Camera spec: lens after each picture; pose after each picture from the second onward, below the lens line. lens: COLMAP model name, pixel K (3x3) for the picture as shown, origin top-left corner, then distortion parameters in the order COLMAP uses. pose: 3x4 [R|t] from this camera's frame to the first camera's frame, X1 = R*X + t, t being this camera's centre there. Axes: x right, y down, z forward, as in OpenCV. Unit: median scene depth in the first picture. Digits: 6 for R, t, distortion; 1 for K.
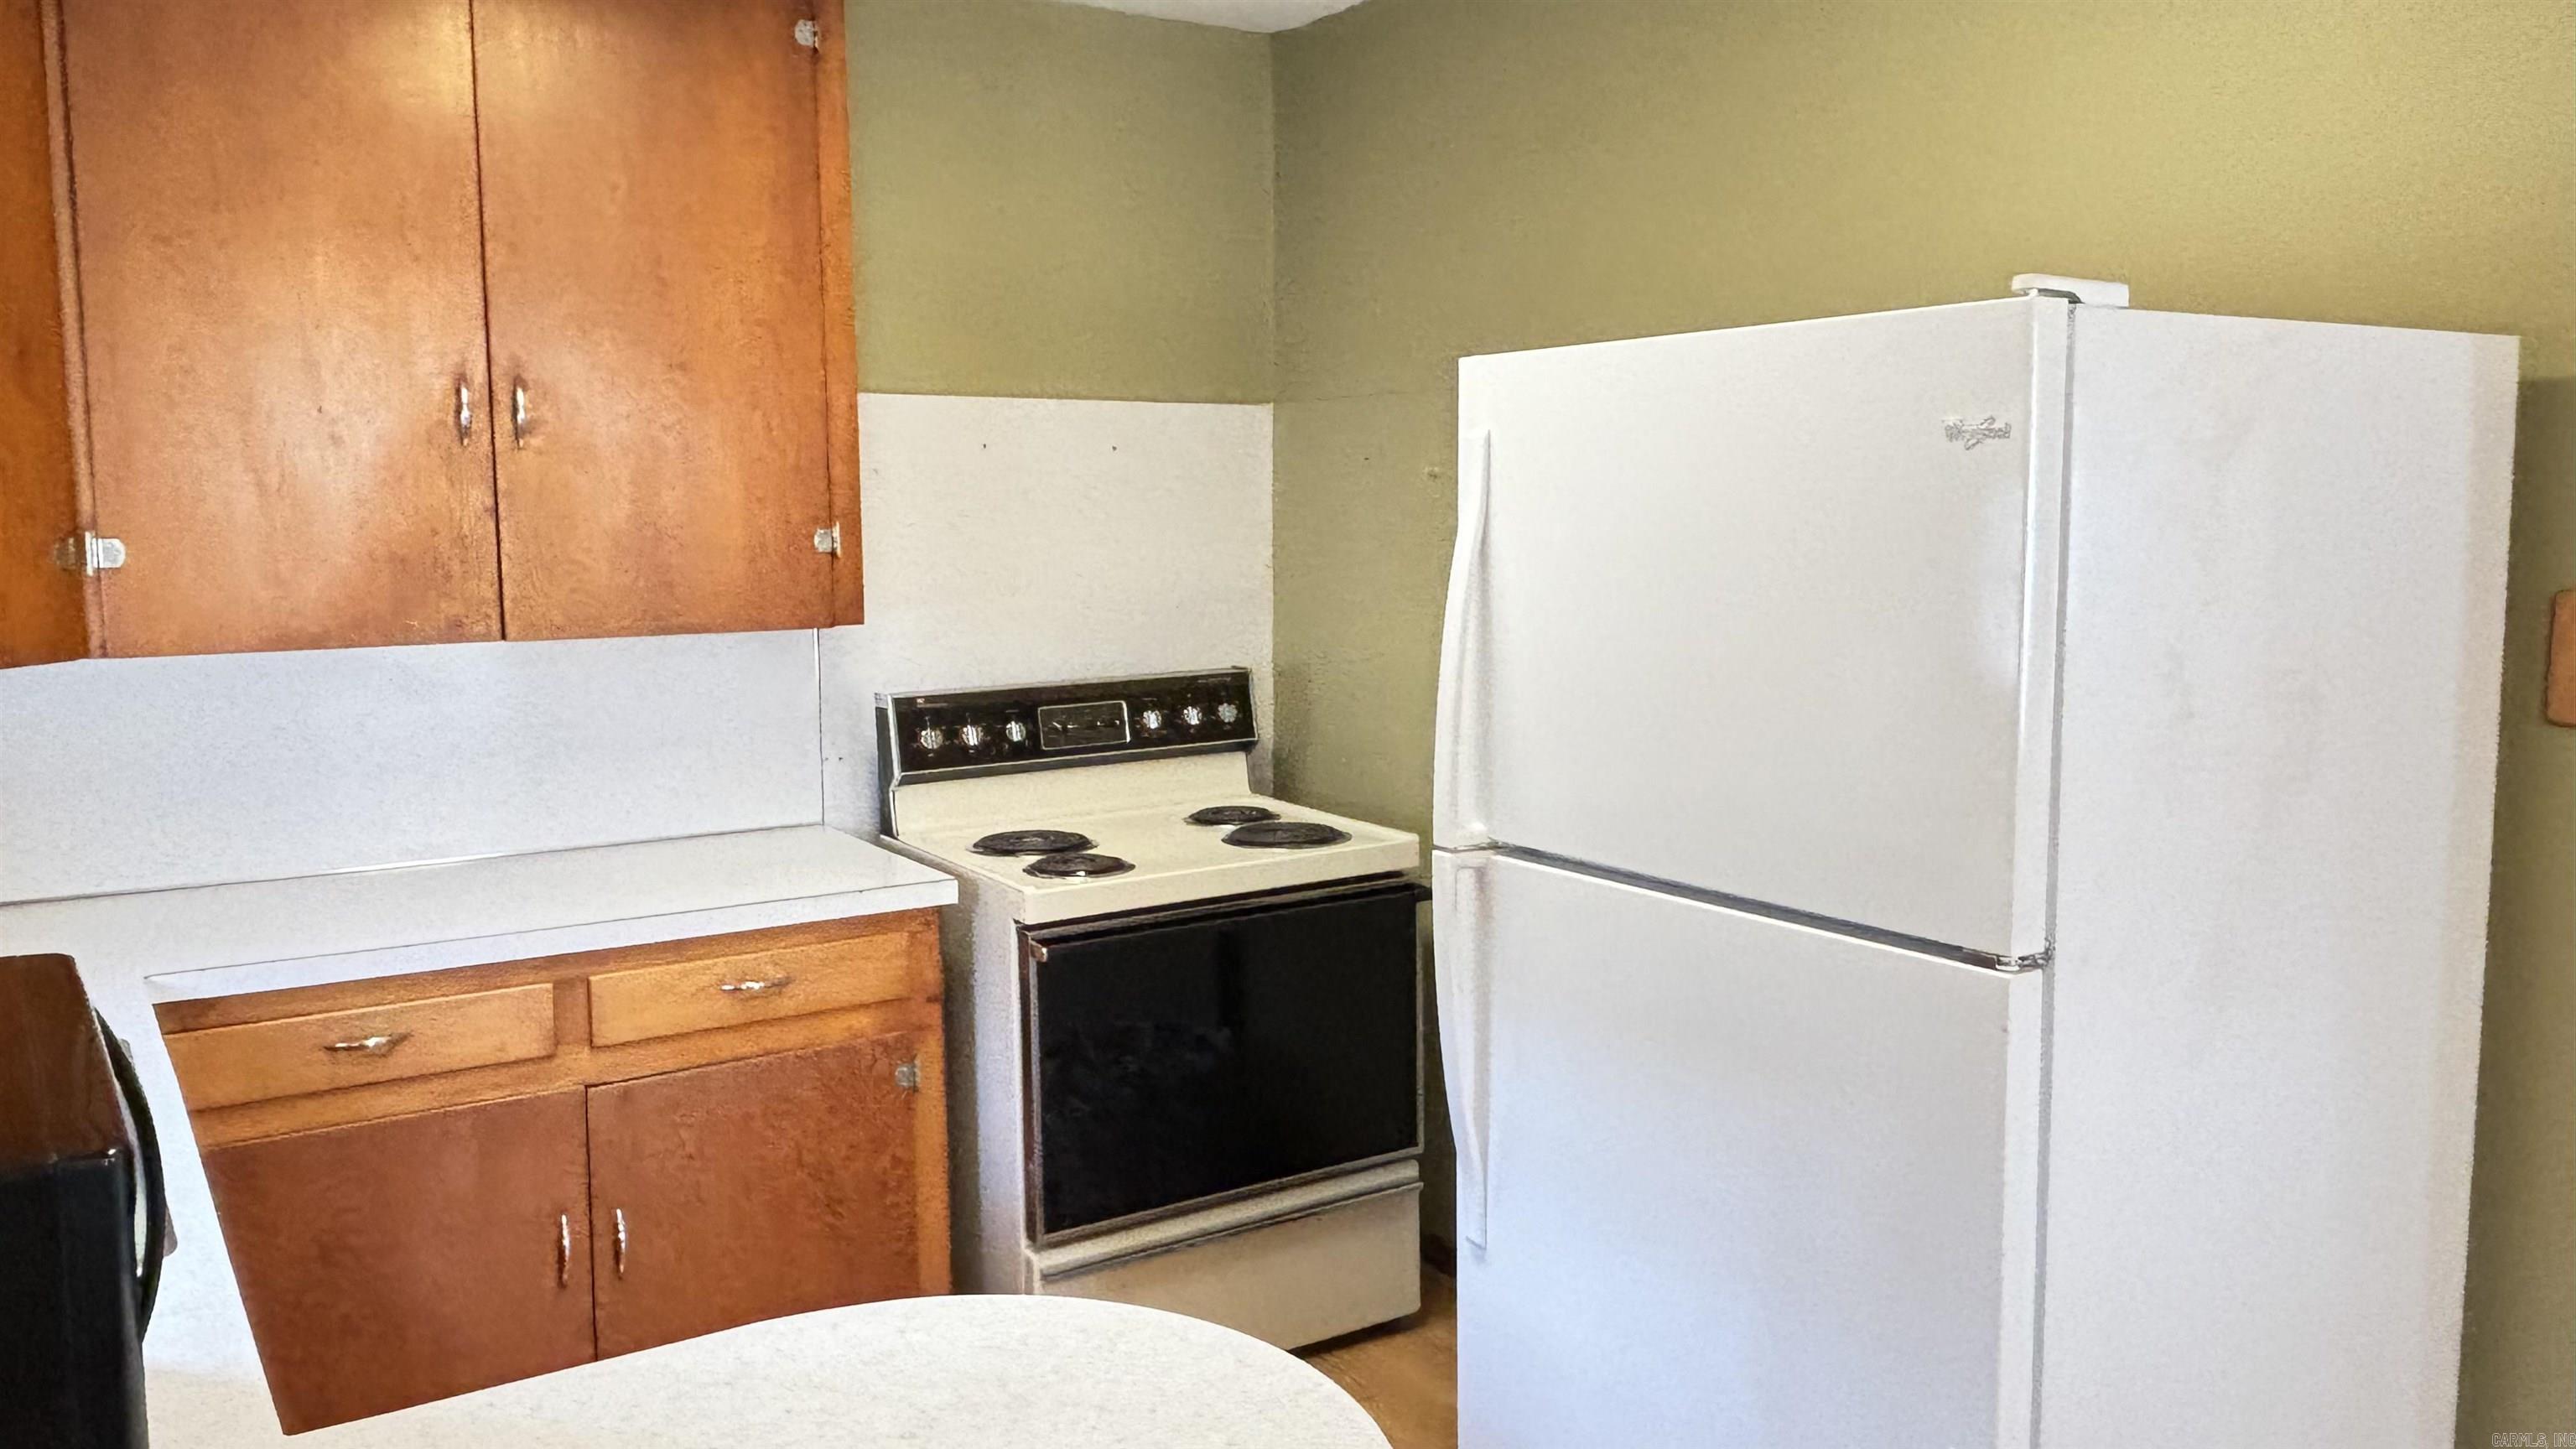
lens RADIAL K [[1940.7, 0, 1270.0], [0, 1940.7, 709.6], [0, 0, 1]] dist [0.078732, -0.124492]
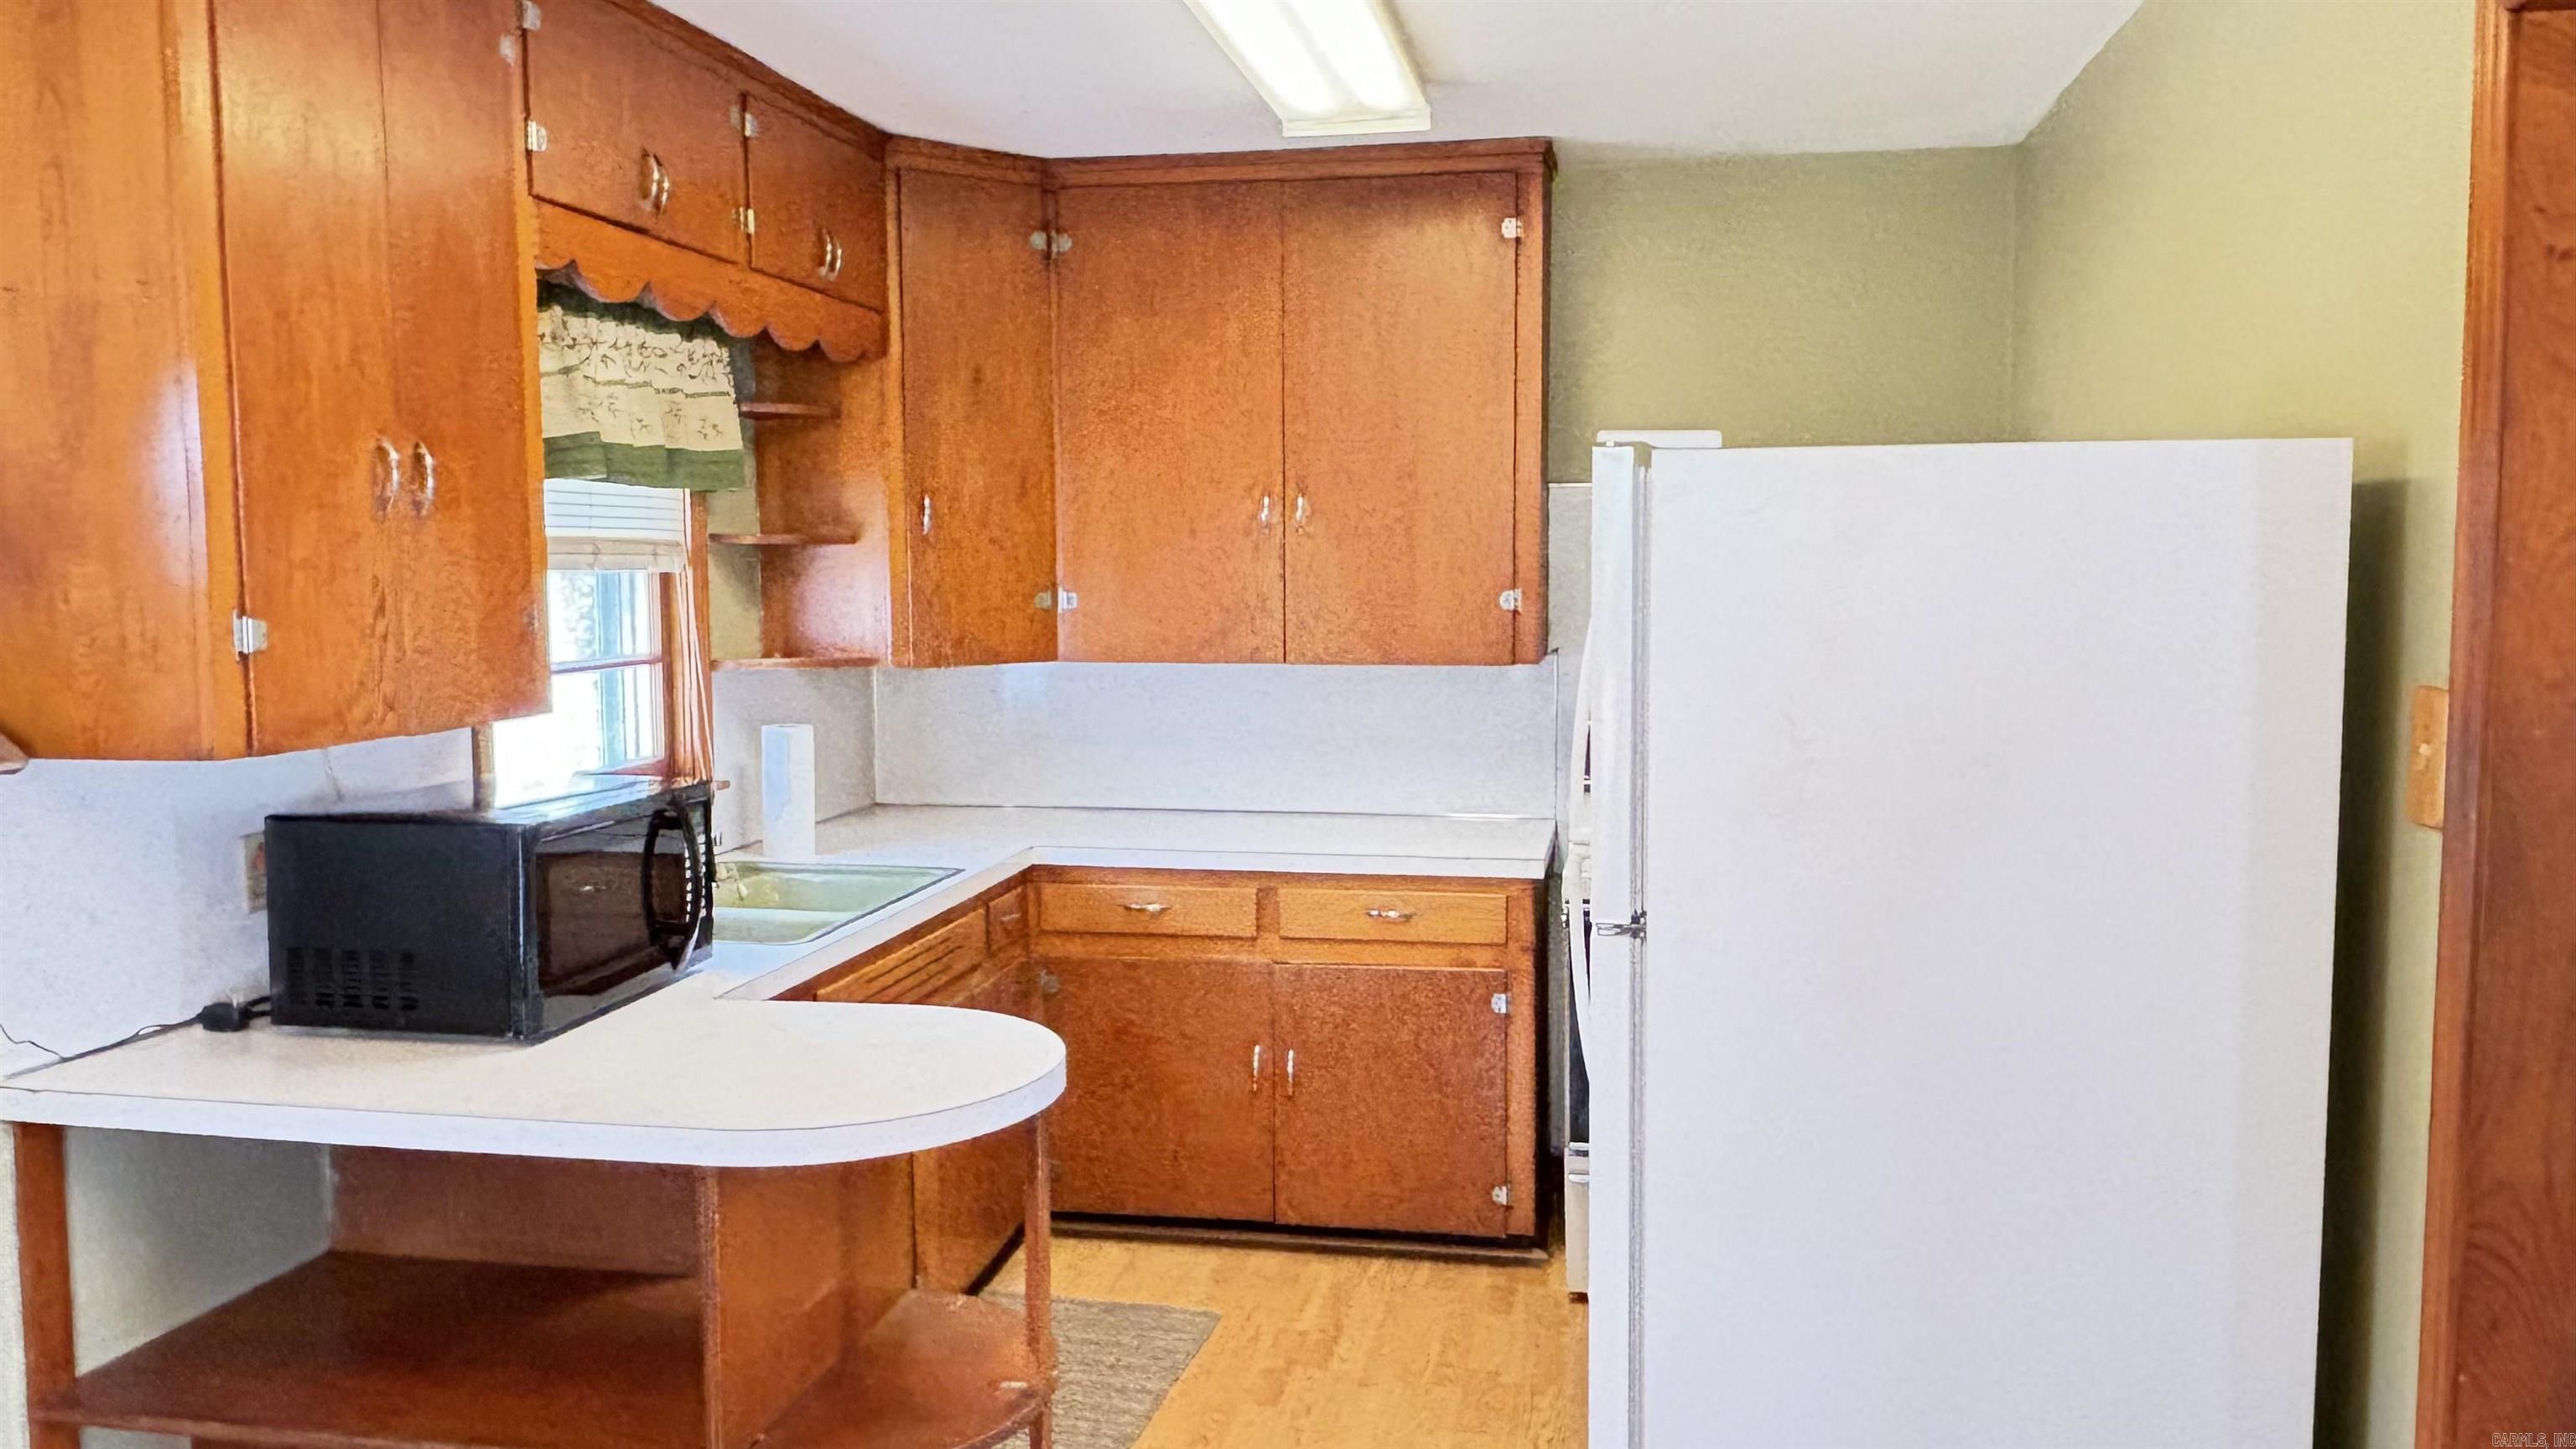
lens RADIAL K [[1940.7, 0, 1270.0], [0, 1940.7, 709.6], [0, 0, 1]] dist [0.078732, -0.124492]
pose [[0.728484, 0.057428, -0.682652, 0.622489], [-0.074613, 0.997203, 0.004267, -0.006038], [0.680988, 0.047826, 0.730731, -0.090532]]
